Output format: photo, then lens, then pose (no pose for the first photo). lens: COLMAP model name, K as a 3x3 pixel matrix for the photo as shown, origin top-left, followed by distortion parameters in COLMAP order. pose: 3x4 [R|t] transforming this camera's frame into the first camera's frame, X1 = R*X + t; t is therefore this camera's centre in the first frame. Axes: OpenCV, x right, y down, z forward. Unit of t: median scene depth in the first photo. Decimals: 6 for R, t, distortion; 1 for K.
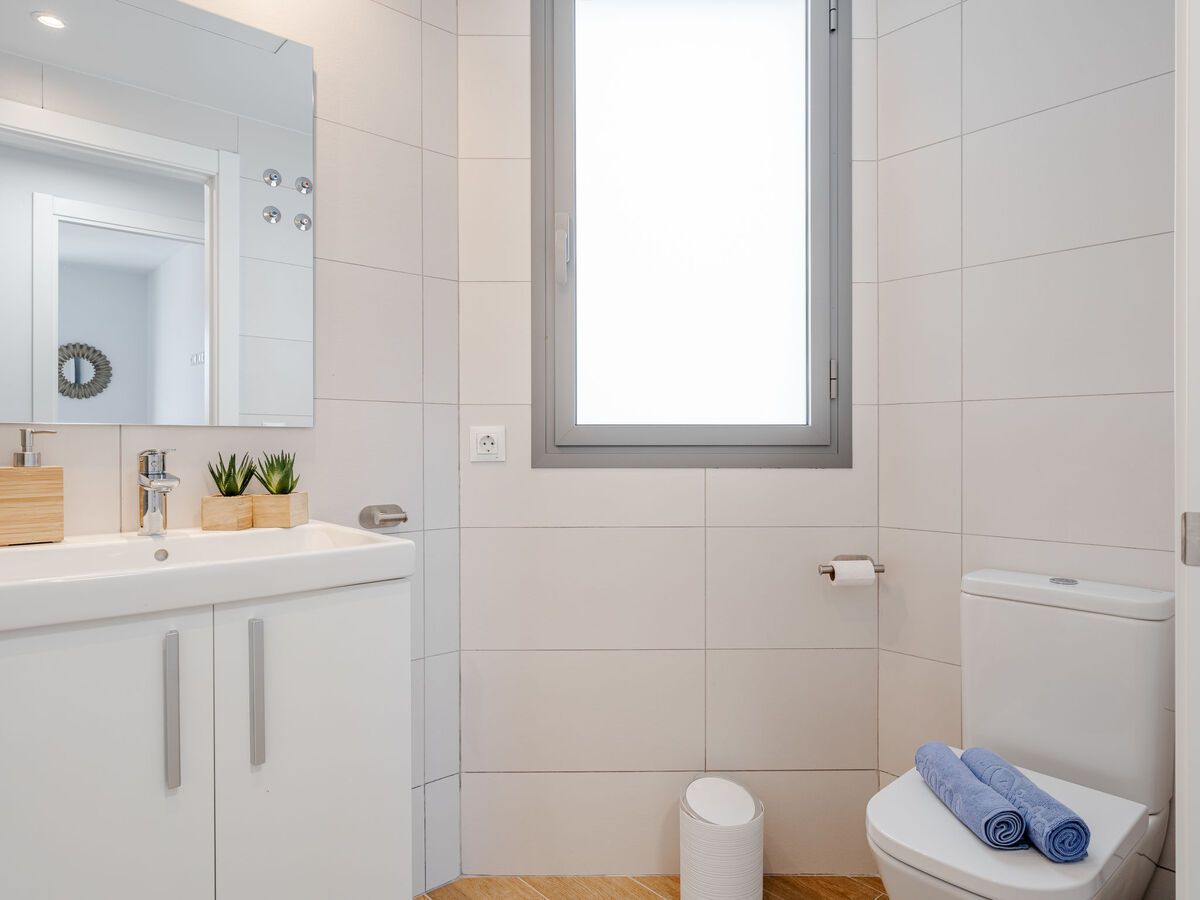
lens RADIAL K [[730.7, 0, 593.5], [0, 730.7, 445.0], [0, 0, 1]] dist [-0.010180, 0.003678]
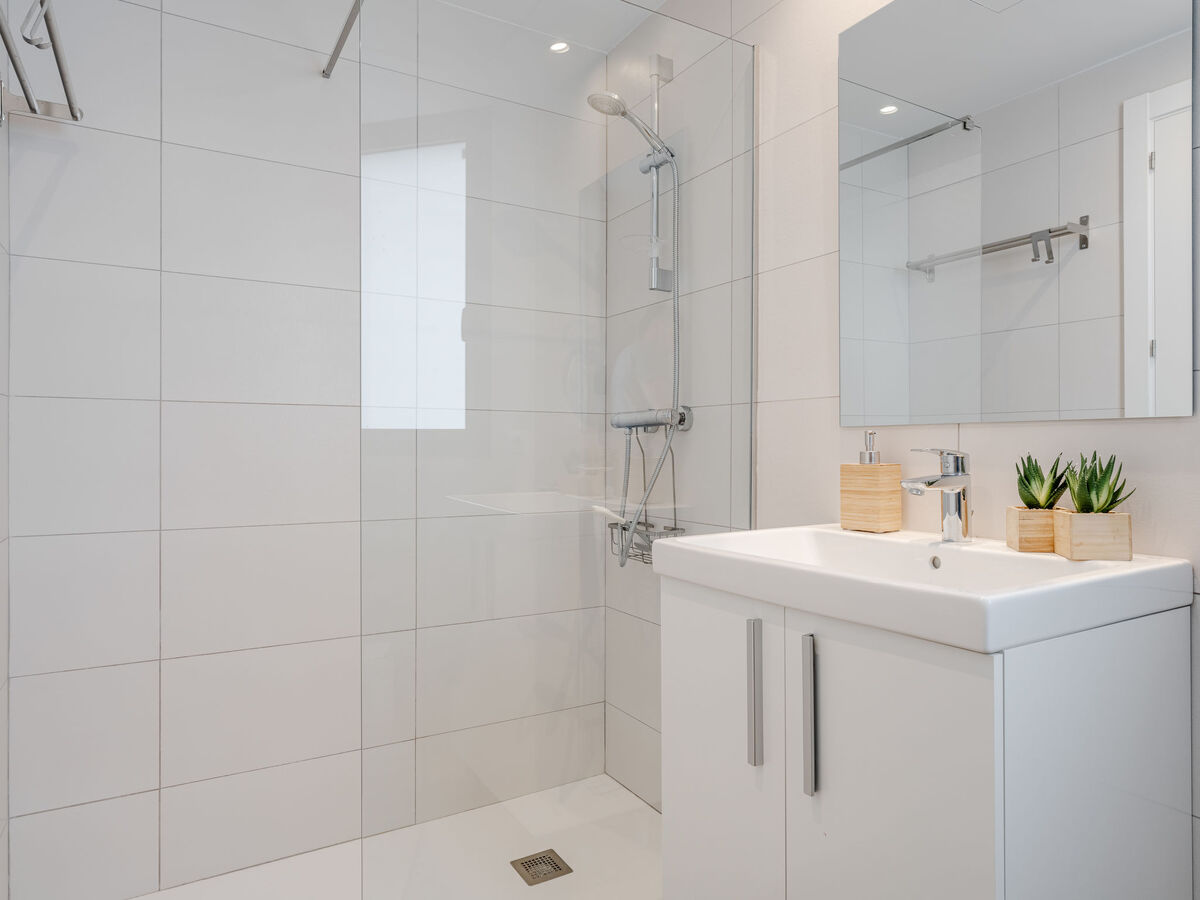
lens RADIAL K [[730.7, 0, 593.5], [0, 730.7, 445.0], [0, 0, 1]] dist [-0.010180, 0.003678]
pose [[-0.195954, -0.003927, -0.980605, 0.570766], [0.001215, 0.999990, -0.004248, 0.006412], [0.980612, -0.002024, -0.195947, 1.067403]]
